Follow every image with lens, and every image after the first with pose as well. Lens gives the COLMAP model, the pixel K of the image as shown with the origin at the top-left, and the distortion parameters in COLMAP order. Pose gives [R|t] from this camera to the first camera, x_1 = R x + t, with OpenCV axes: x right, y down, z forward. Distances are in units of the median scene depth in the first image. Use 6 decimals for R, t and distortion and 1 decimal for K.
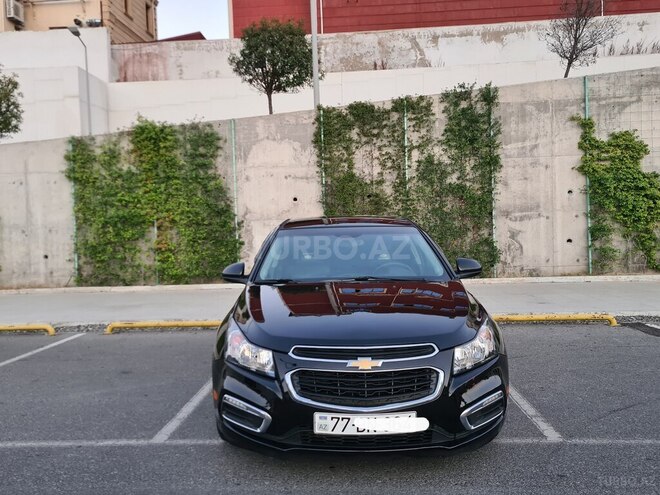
lens RADIAL K [[607.0, 0, 324.0], [0, 607.0, 244.8], [0, 0, 1]] dist [0.062554, -0.025049]
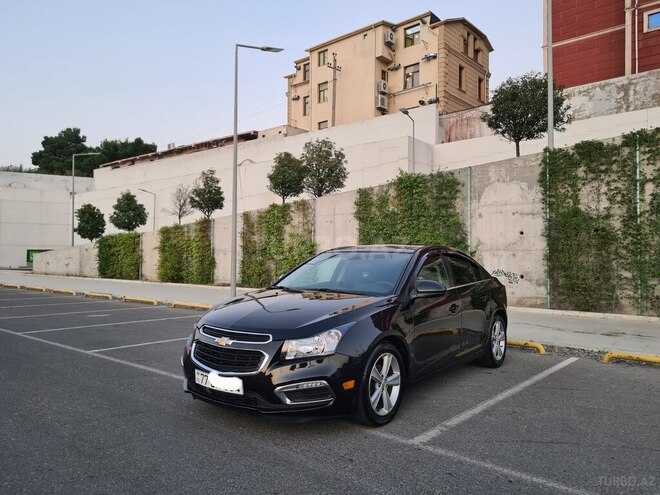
lens RADIAL K [[497.4, 0, 325.8], [0, 497.4, 250.0], [0, 0, 1]] dist [0.059335, -0.033328]
pose [[0.797799, 0.025523, -0.602384, 0.228037], [-0.051474, 0.998339, -0.025872, -0.000778], [0.600723, 0.051648, 0.797787, 0.043618]]
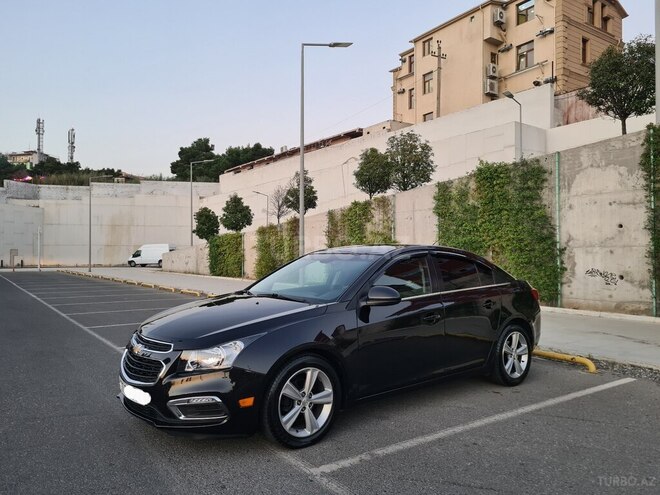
lens RADIAL K [[497.4, 0, 325.8], [0, 497.4, 250.0], [0, 0, 1]] dist [0.059335, -0.033328]
pose [[0.624287, 0.022499, -0.780871, 0.292291], [-0.044959, 0.998963, -0.007161, -0.010656], [0.779900, 0.039578, 0.624652, 0.141481]]
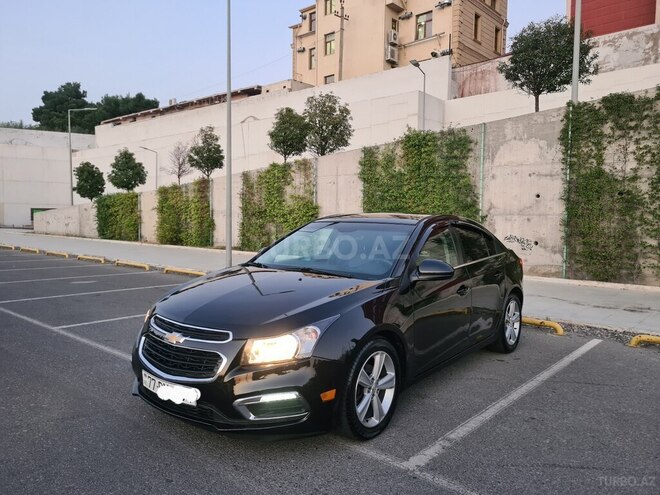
lens RADIAL K [[497.4, 0, 325.8], [0, 497.4, 250.0], [0, 0, 1]] dist [0.059335, -0.033328]
pose [[0.787497, 0.079265, -0.611200, 0.203573], [-0.057251, 0.996815, 0.055510, -0.009907], [0.613654, -0.008722, 0.789527, 0.098976]]
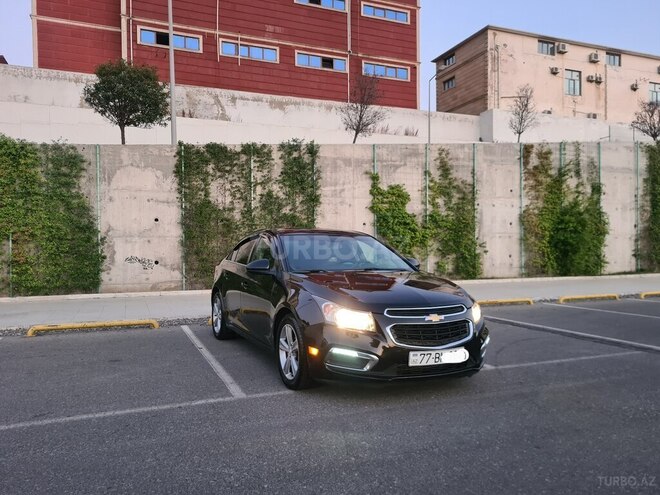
lens RADIAL K [[499.5, 0, 331.0], [0, 499.5, 254.7], [0, 0, 1]] dist [0.047886, -0.015725]
pose [[0.900386, 0.016350, 0.434785, -0.166163], [-0.004304, 0.999579, -0.028677, 0.017621], [-0.435071, 0.023950, 0.900077, -0.002891]]
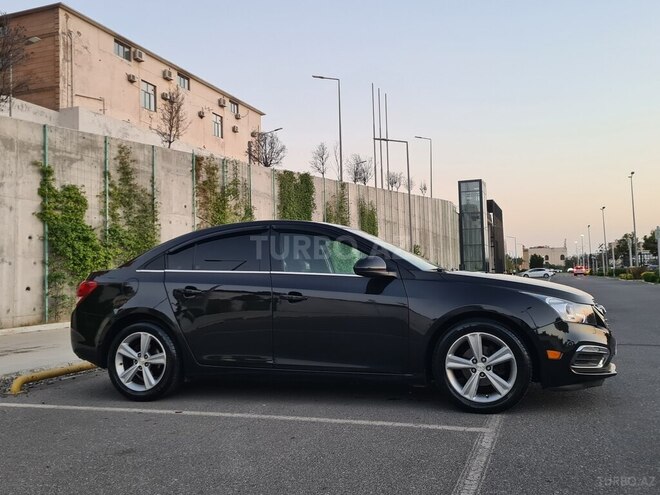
lens RADIAL K [[607.0, 0, 324.0], [0, 607.0, 244.8], [0, 0, 1]] dist [0.062554, -0.025049]
pose [[0.290622, 0.070335, 0.954249, -0.377532], [0.051263, 0.994718, -0.088930, 0.033443], [-0.955464, 0.074762, 0.285481, 0.283596]]
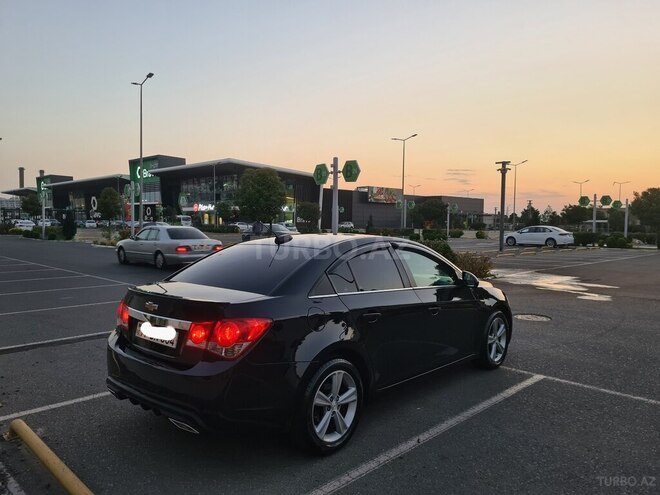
lens RADIAL K [[497.4, 0, 325.8], [0, 497.4, 250.0], [0, 0, 1]] dist [0.059335, -0.033328]
pose [[-0.756717, -0.007803, 0.653696, -0.208152], [0.034141, 0.998093, 0.051436, -0.025825], [-0.652851, 0.061240, -0.755007, 0.689966]]
